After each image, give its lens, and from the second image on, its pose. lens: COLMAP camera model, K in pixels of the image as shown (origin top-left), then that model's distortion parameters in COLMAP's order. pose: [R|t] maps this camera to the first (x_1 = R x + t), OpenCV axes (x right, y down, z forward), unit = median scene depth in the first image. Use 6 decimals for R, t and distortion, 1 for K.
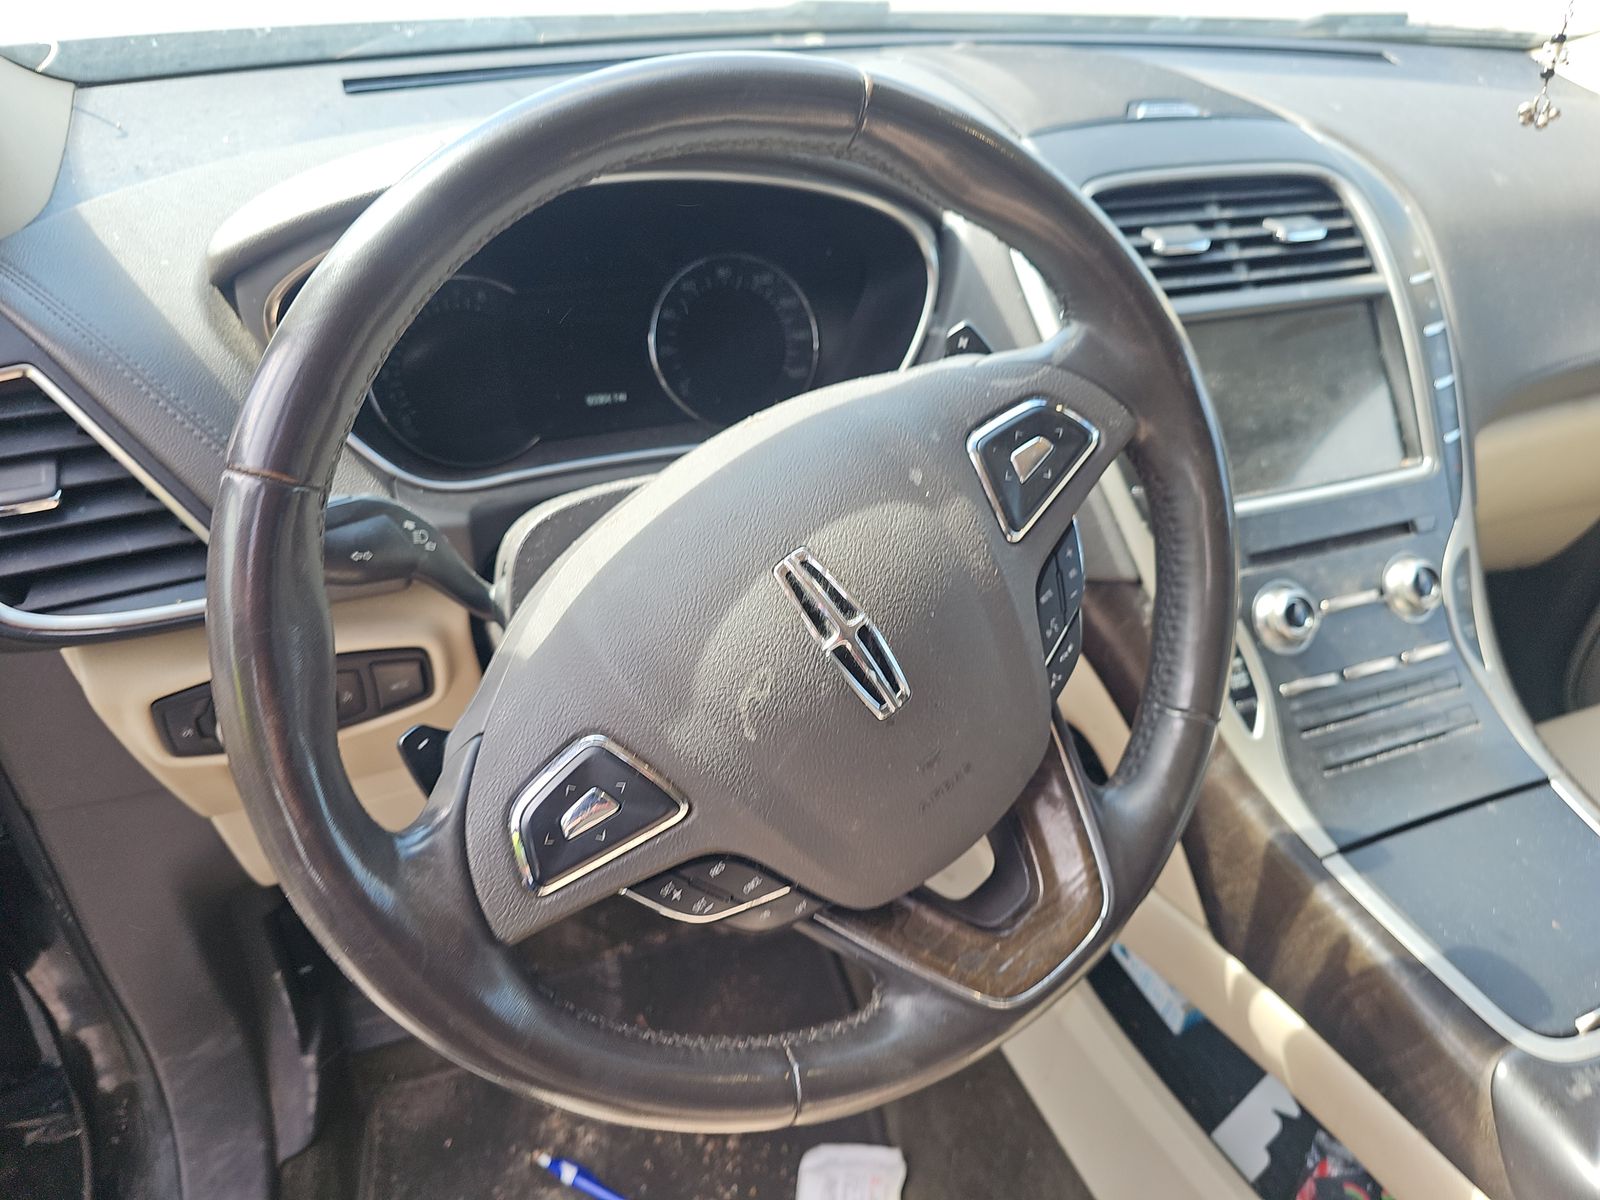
lens RADIAL K [[1062.9, 0, 844.1], [0, 1062.9, 582.1], [0, 0, 1]] dist [0.038994, -0.035778]
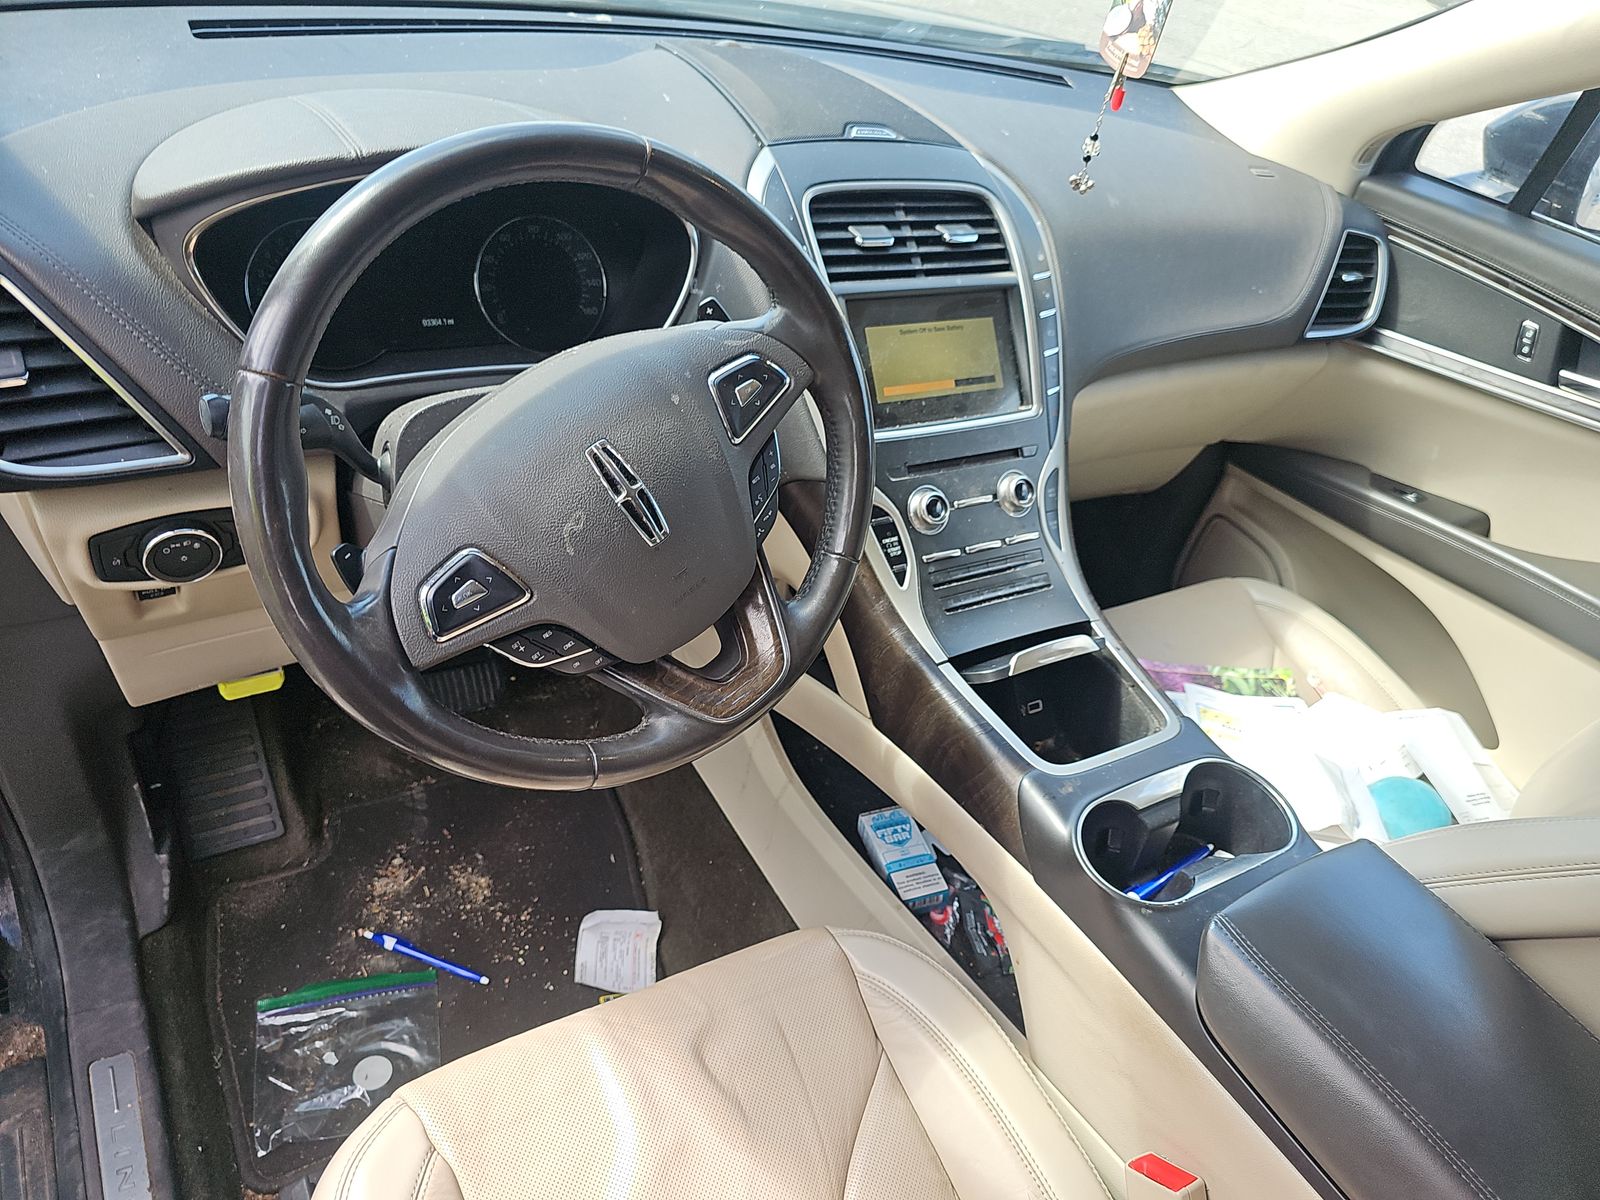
lens RADIAL K [[1062.9, 0, 831.0], [0, 1062.9, 606.8], [0, 0, 1]] dist [0.038994, -0.035778]
pose [[0.979455, 0.016987, 0.200947, -0.014081], [-0.036116, 0.995112, 0.091916, 0.039438], [-0.198403, -0.097285, 0.975280, -0.448567]]
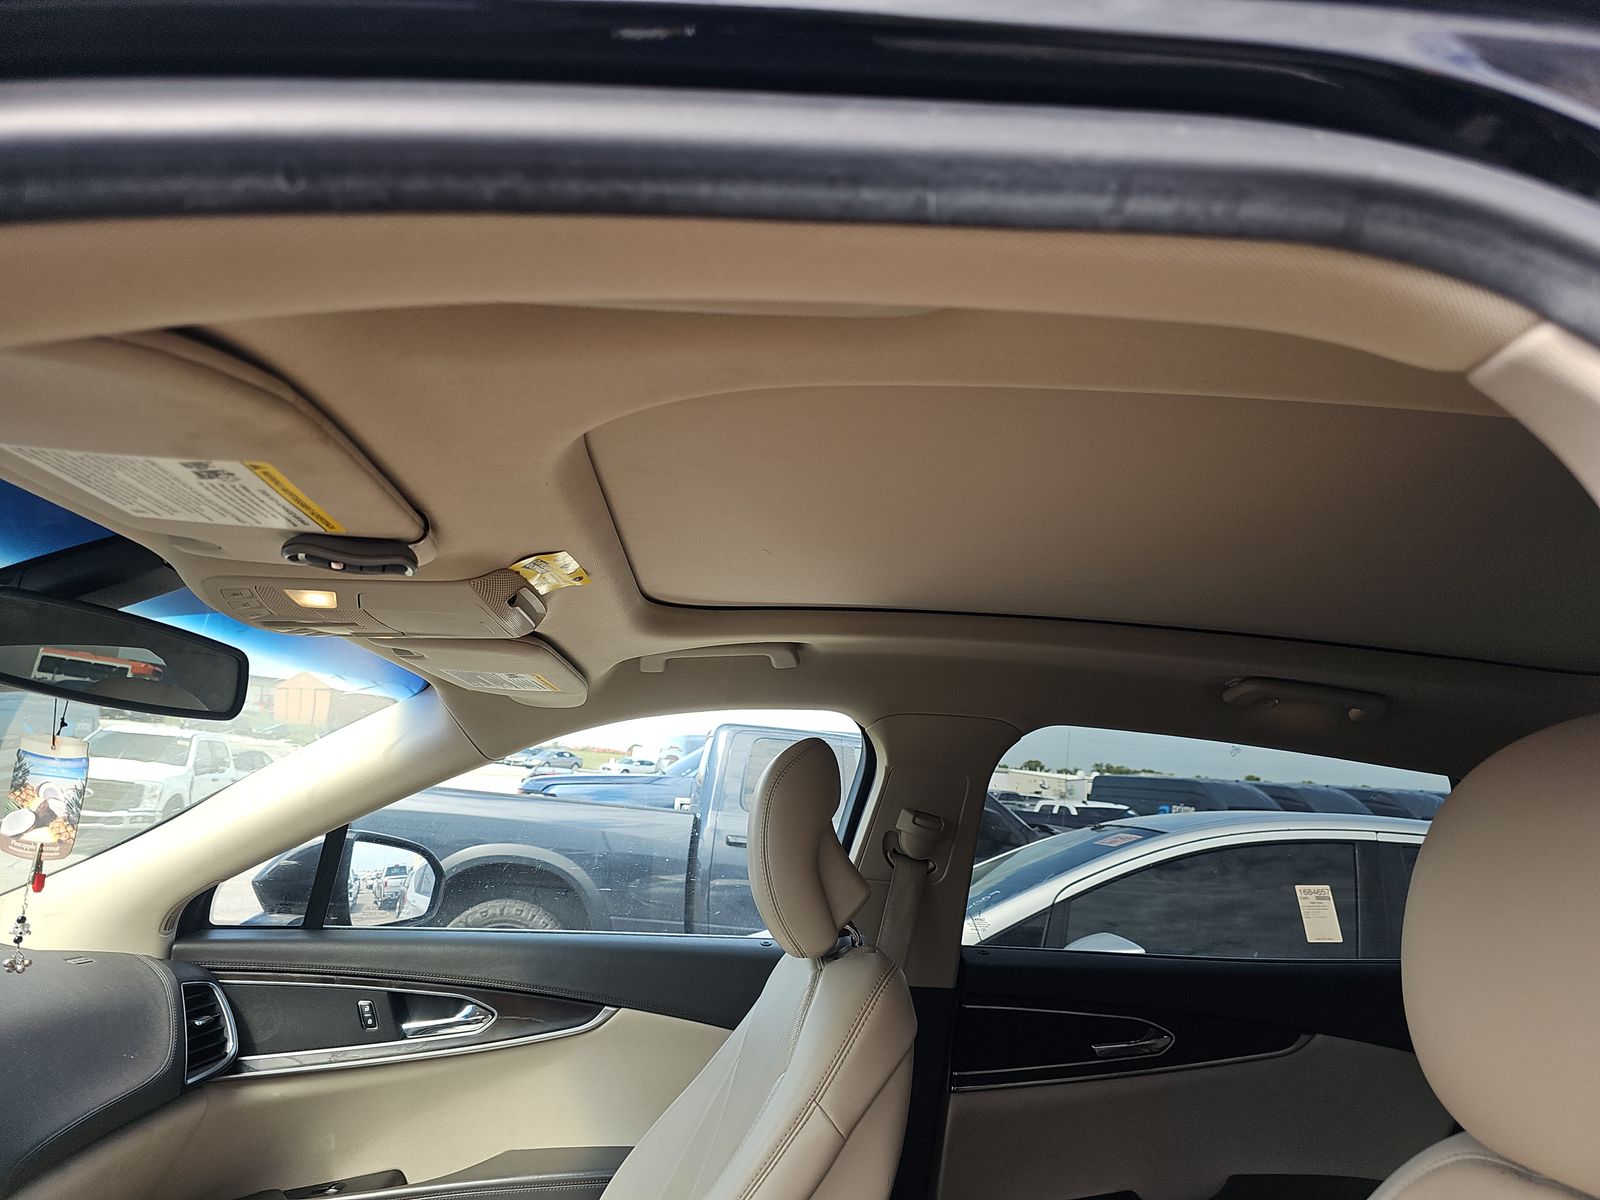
lens RADIAL K [[1062.9, 0, 804.6], [0, 1062.9, 609.8], [0, 0, 1]] dist [0.038994, -0.035778]
pose [[0.310355, 0.156816, 0.937597, -0.494402], [0.498851, 0.812719, -0.301056, 0.170768], [-0.809214, 0.561156, 0.174003, -0.452794]]
